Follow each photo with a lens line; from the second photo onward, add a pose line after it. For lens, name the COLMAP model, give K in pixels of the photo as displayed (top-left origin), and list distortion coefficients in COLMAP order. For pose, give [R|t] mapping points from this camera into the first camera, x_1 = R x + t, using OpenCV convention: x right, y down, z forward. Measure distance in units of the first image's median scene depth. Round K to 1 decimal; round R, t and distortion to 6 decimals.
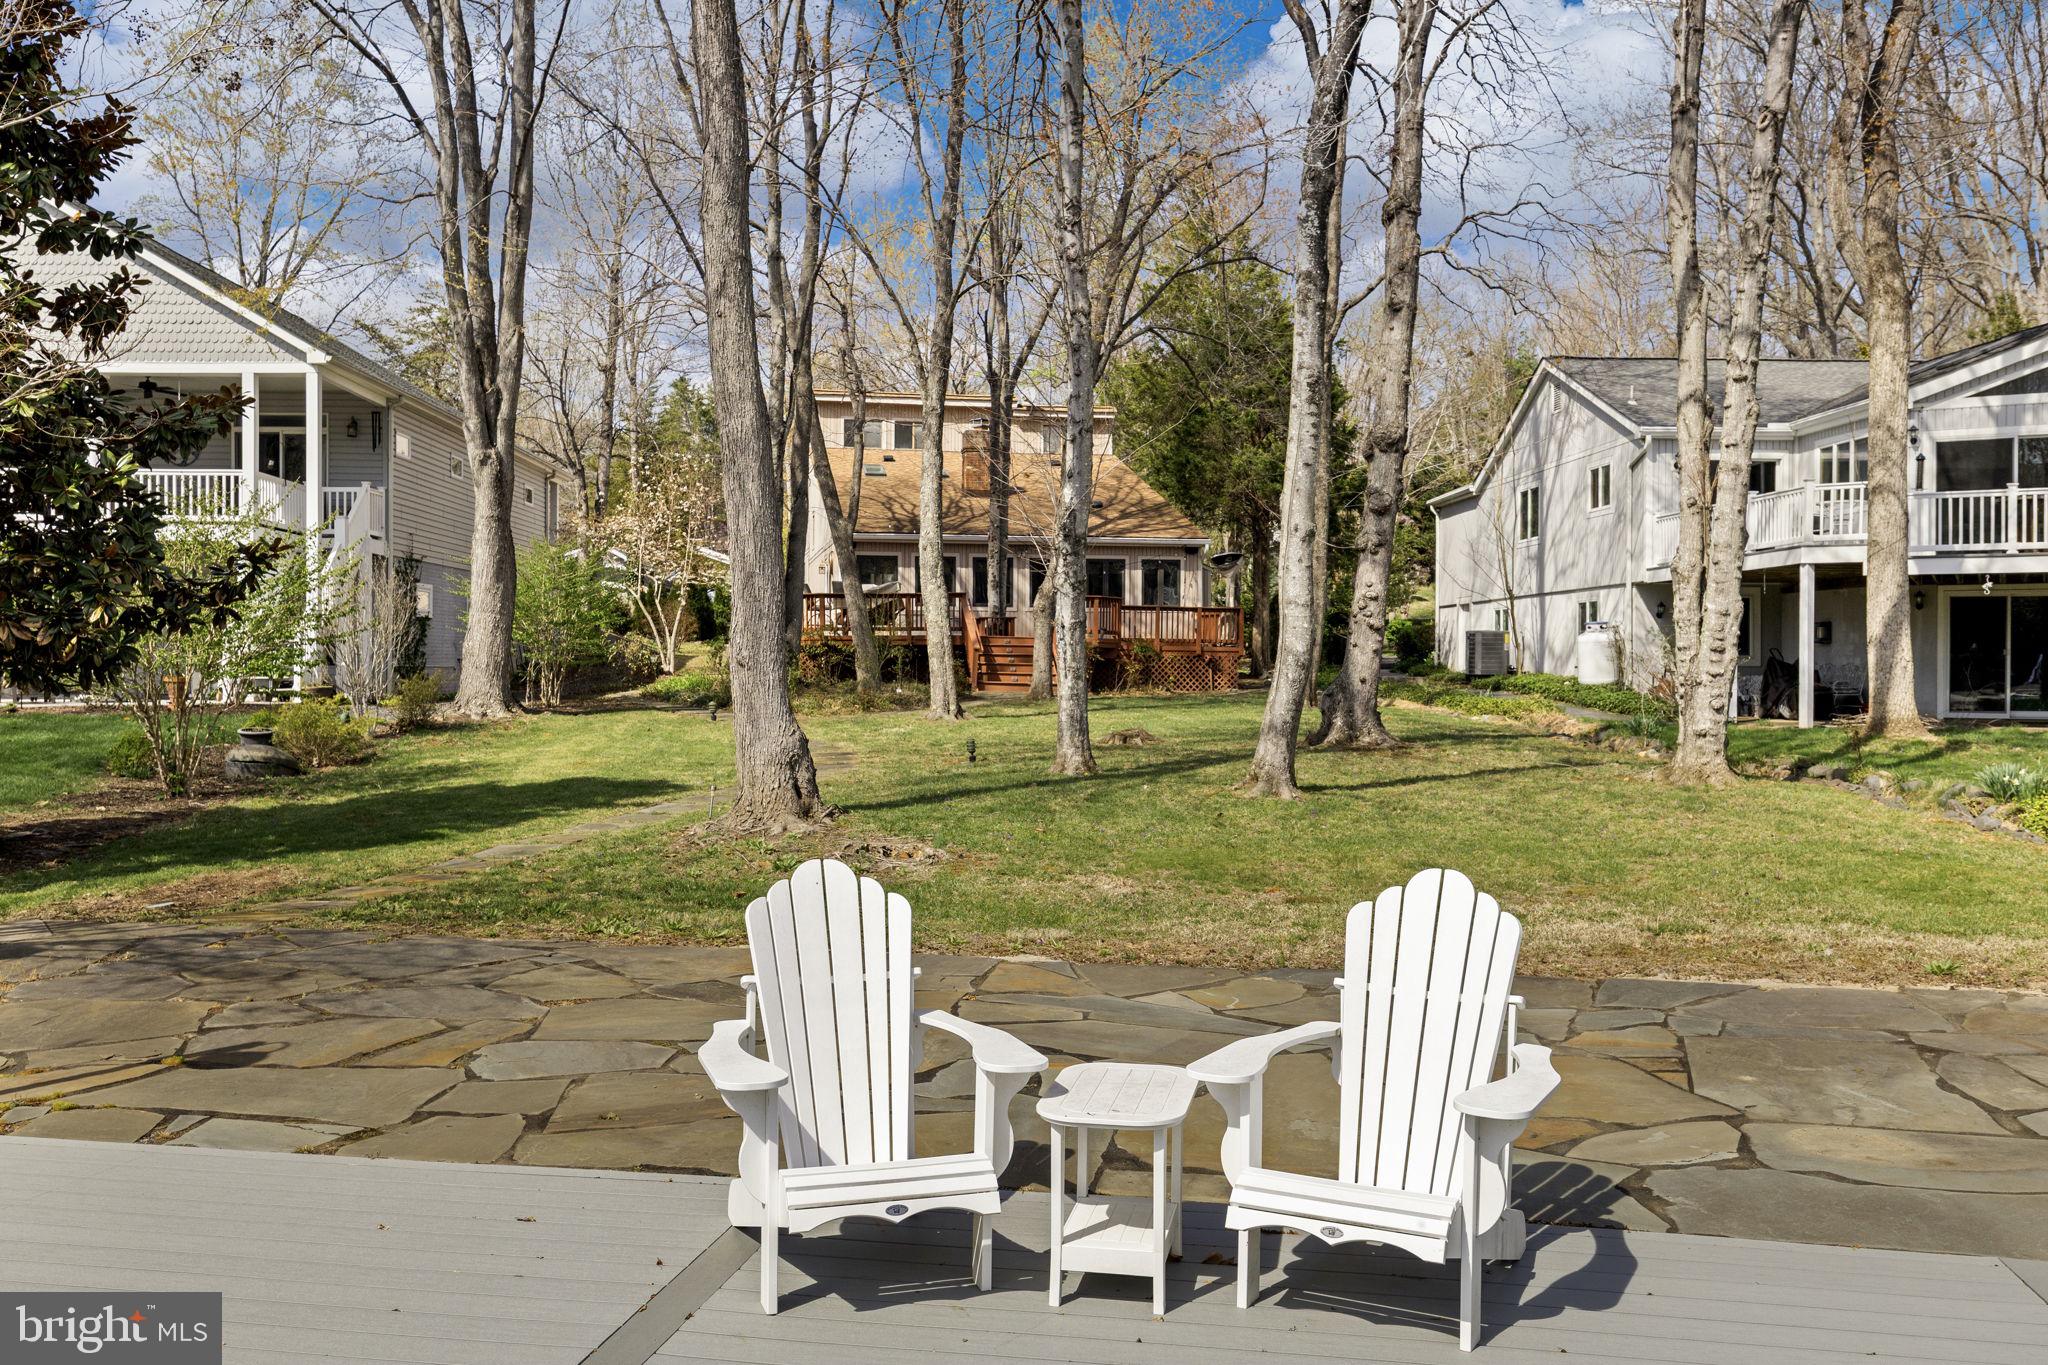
lens RADIAL K [[1698.3, 0, 1020.8], [0, 1698.3, 677.8], [0, 0, 1]] dist [-0.009984, 0.002654]
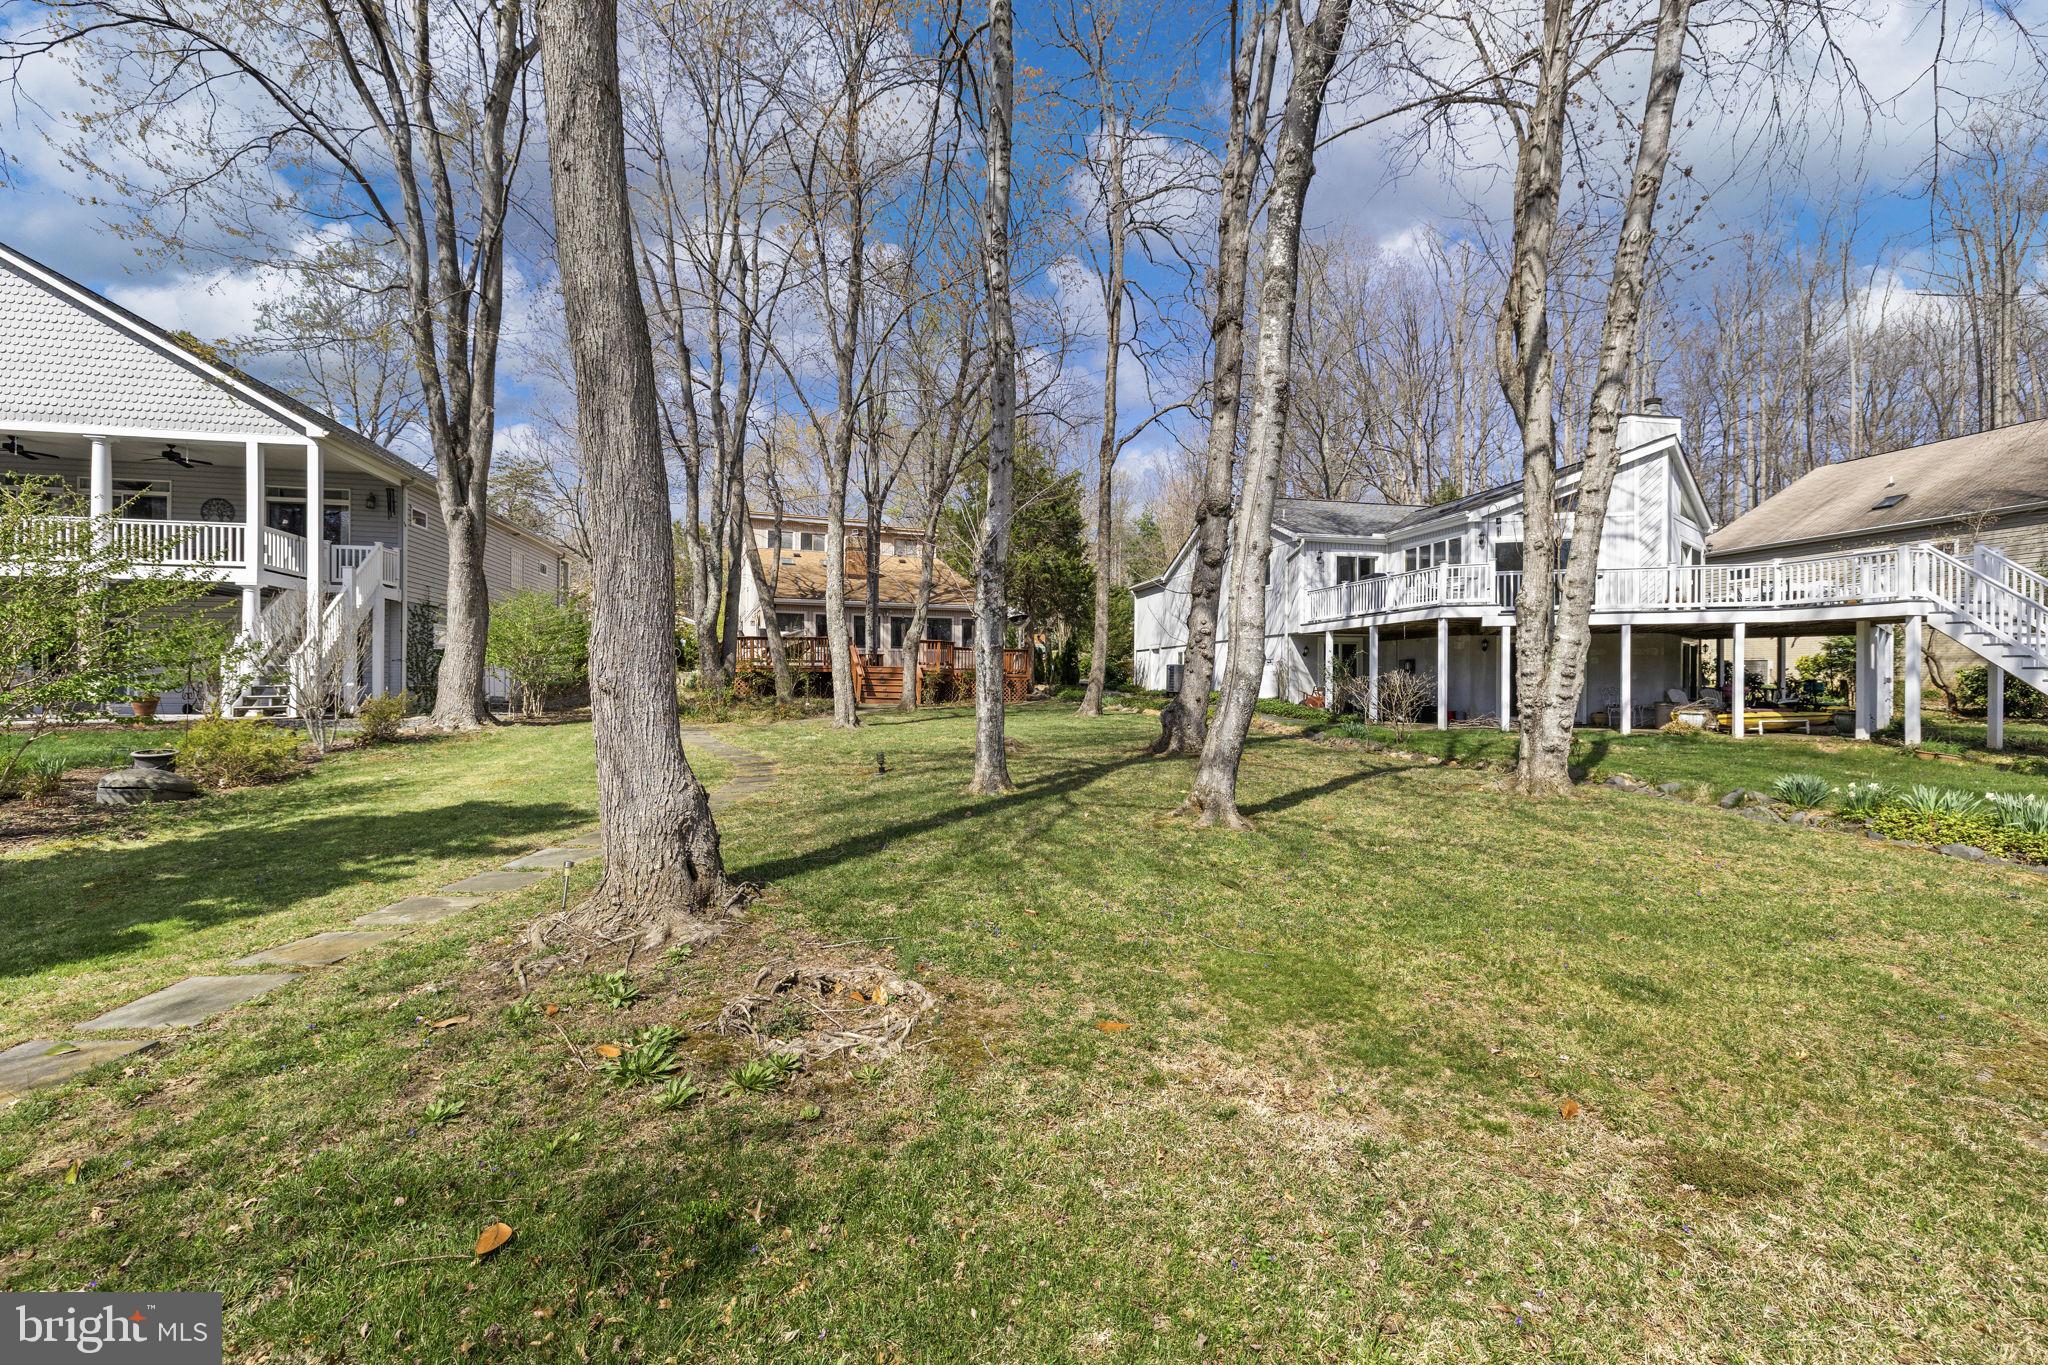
lens RADIAL K [[850.4, 0, 1017.6], [0, 850.4, 684.8], [0, 0, 1]] dist [0.002667, 0.000403]
pose [[0.983710, 0.001186, 0.179759, -0.030021], [0.000081, 0.999975, -0.007042, -0.003756], [-0.179762, 0.006942, 0.983686, 0.304850]]
